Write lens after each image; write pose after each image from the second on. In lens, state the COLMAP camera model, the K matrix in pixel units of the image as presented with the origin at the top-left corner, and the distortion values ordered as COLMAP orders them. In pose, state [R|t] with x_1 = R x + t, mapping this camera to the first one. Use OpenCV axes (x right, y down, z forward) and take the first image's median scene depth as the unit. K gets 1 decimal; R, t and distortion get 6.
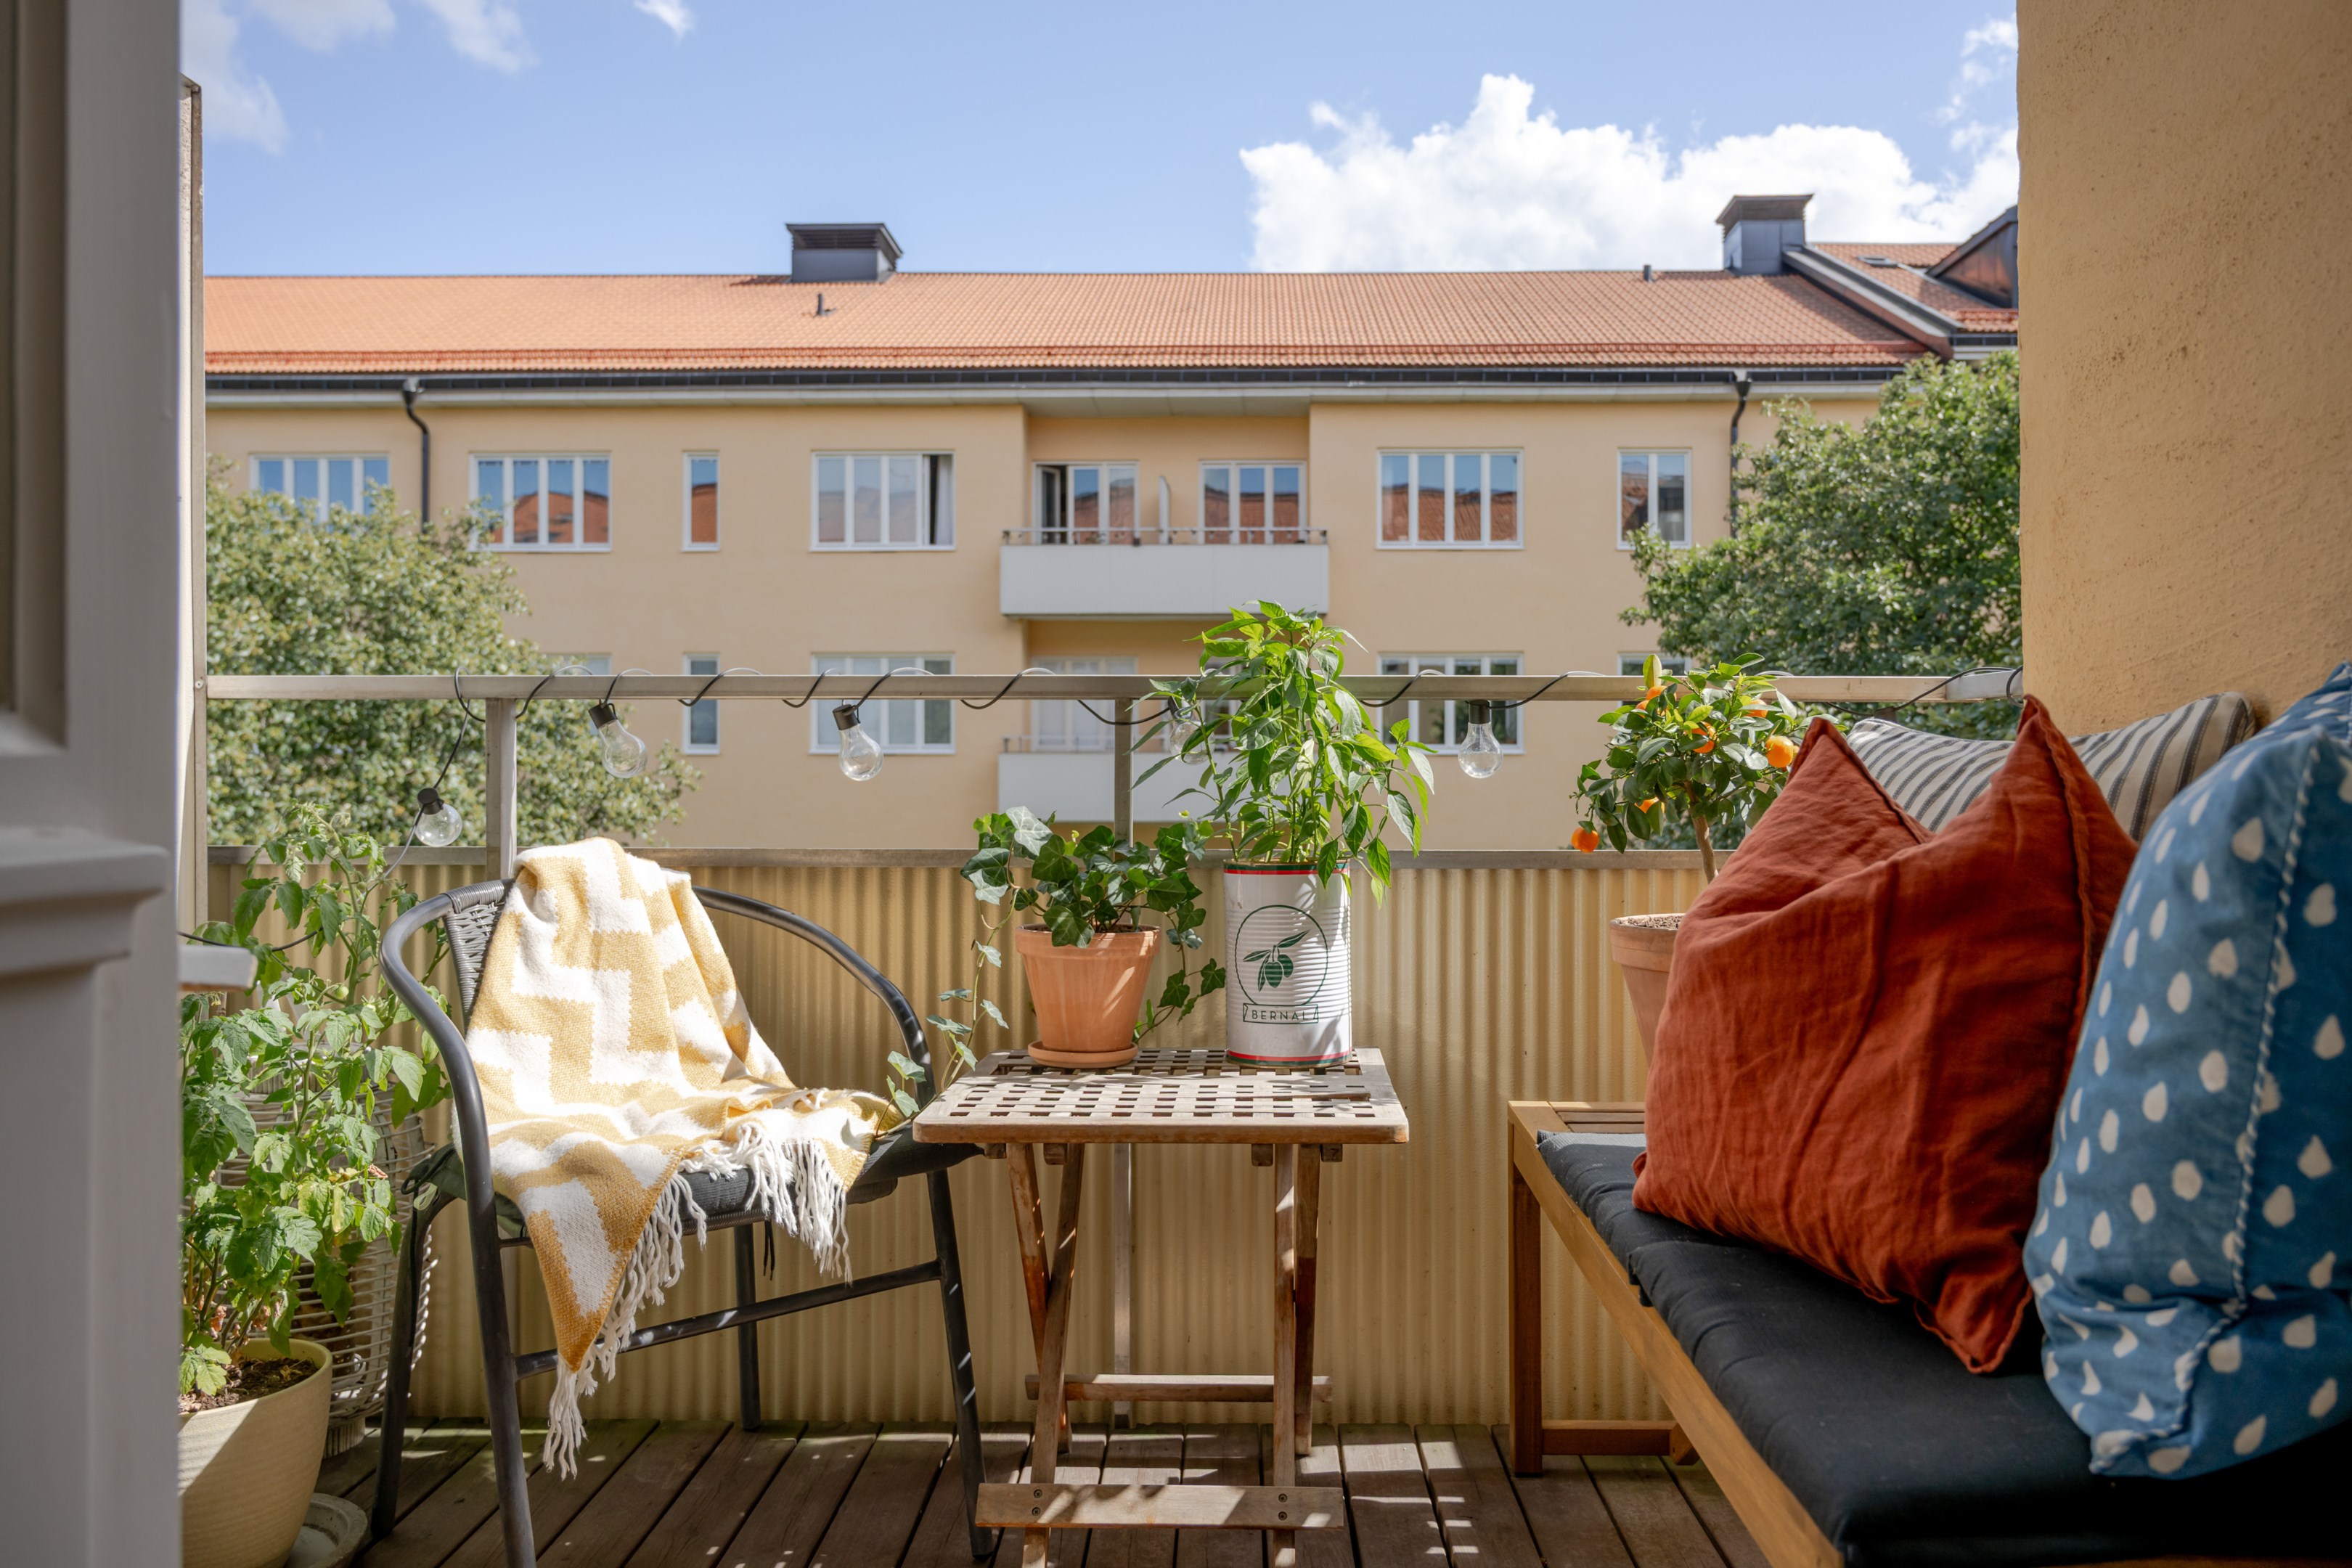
lens RADIAL K [[1649.1, 0, 1261.1], [0, 1649.1, 787.3], [0, 0, 1]] dist [-0.015272, -0.000143]
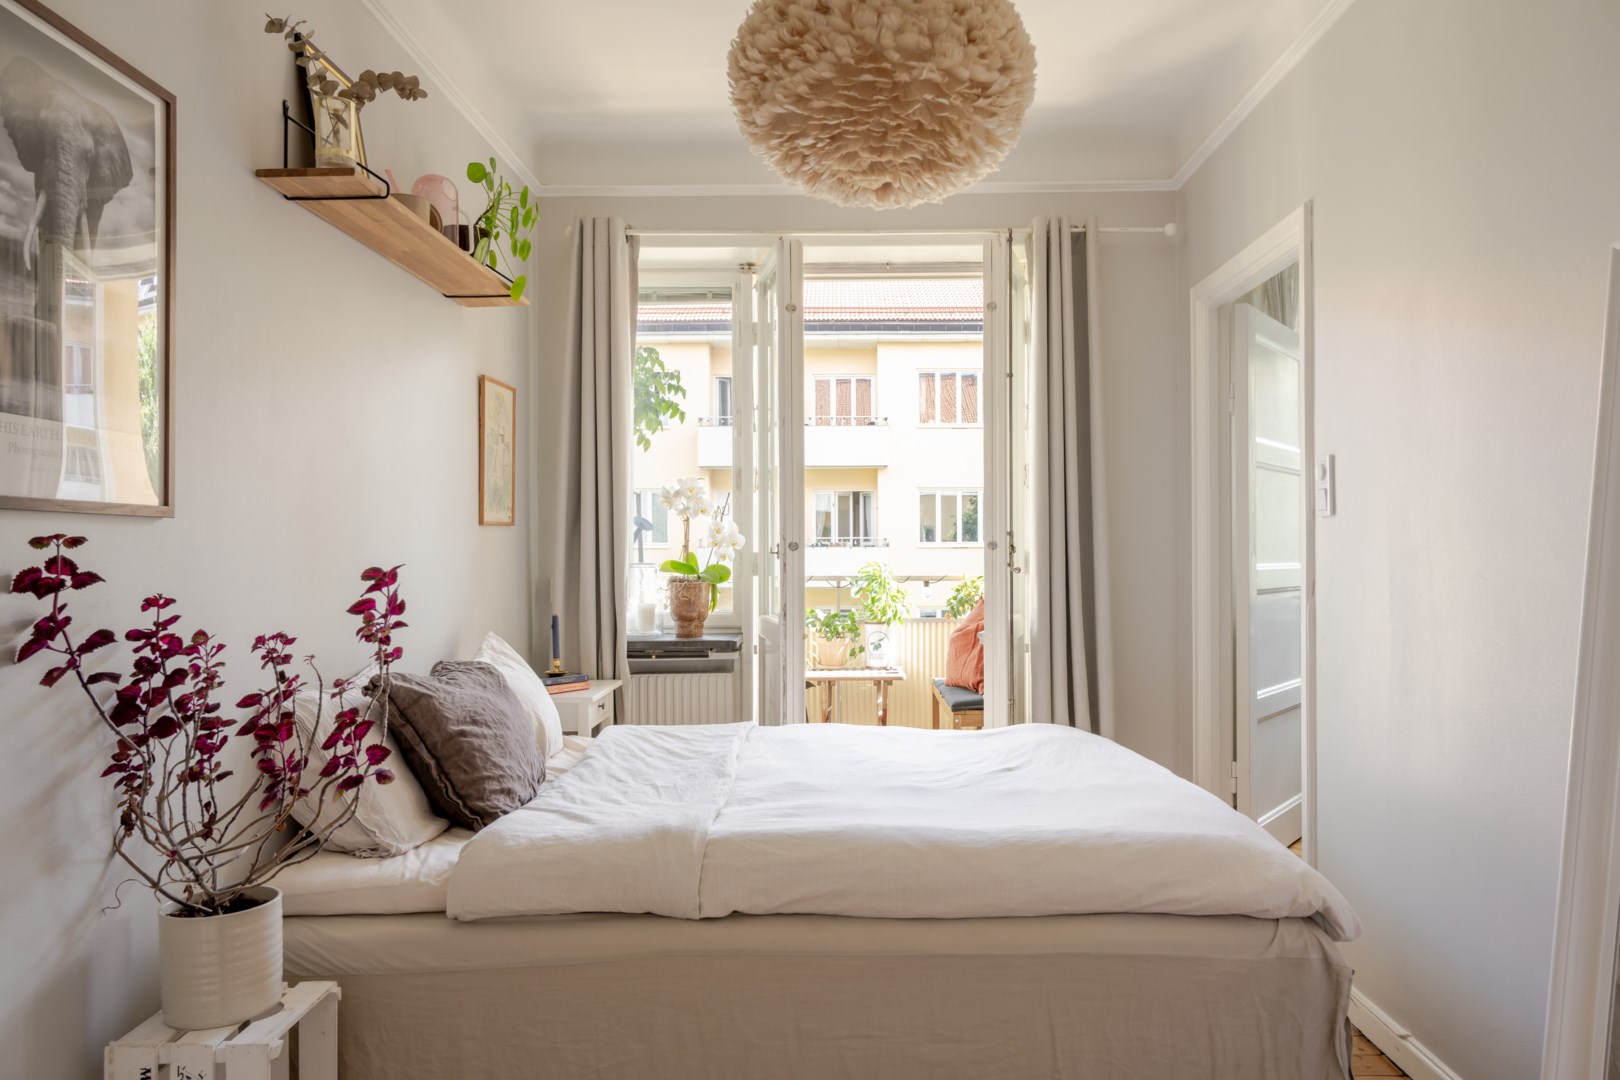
lens RADIAL K [[1135.9, 0, 868.6], [0, 1135.9, 542.3], [0, 0, 1]] dist [-0.015272, -0.000143]
pose [[0.999761, -0.005329, 0.021211, -0.087009], [0.005621, 0.999890, -0.013752, -0.141273], [-0.021135, 0.013868, 0.999680, -2.295413]]
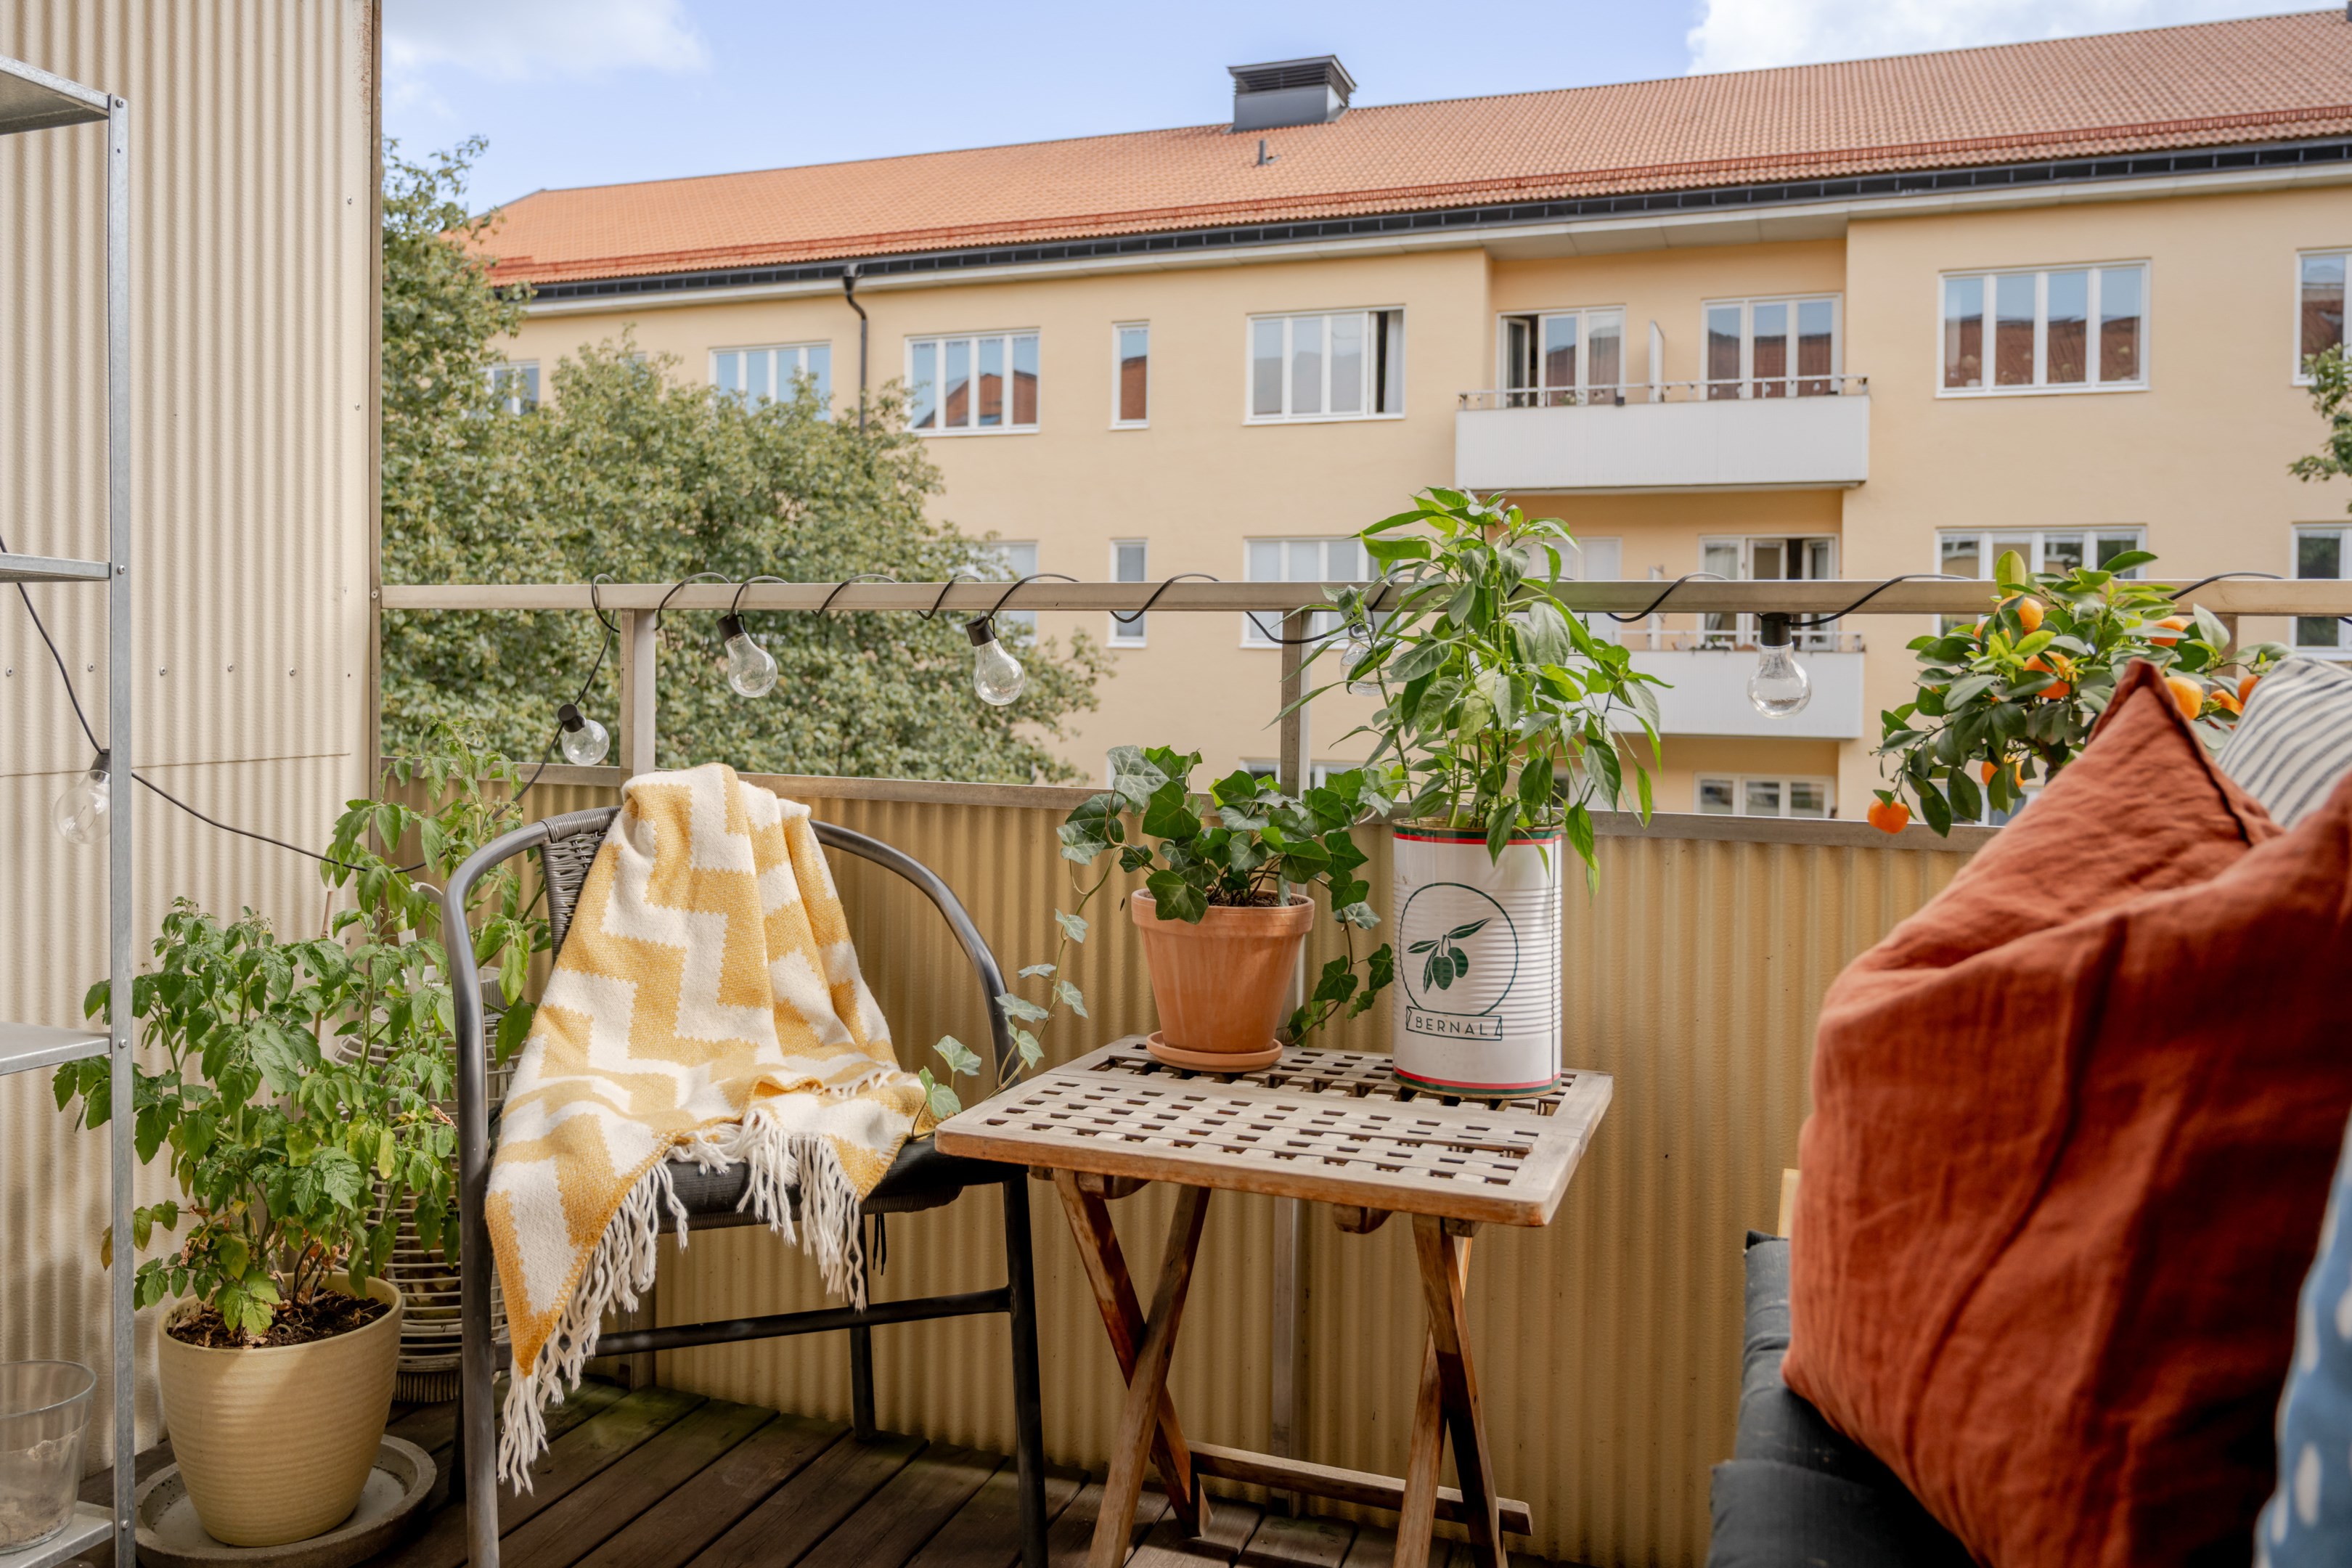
lens RADIAL K [[1766.3, 0, 1335.8], [0, 1766.3, 676.1], [0, 0, 1]] dist [-0.006670, -0.005299]
pose [[0.927443, 0.020137, -0.373423, 0.311330], [-0.016983, 0.999787, 0.011734, -0.039293], [0.373580, -0.004541, 0.927587, 0.255578]]
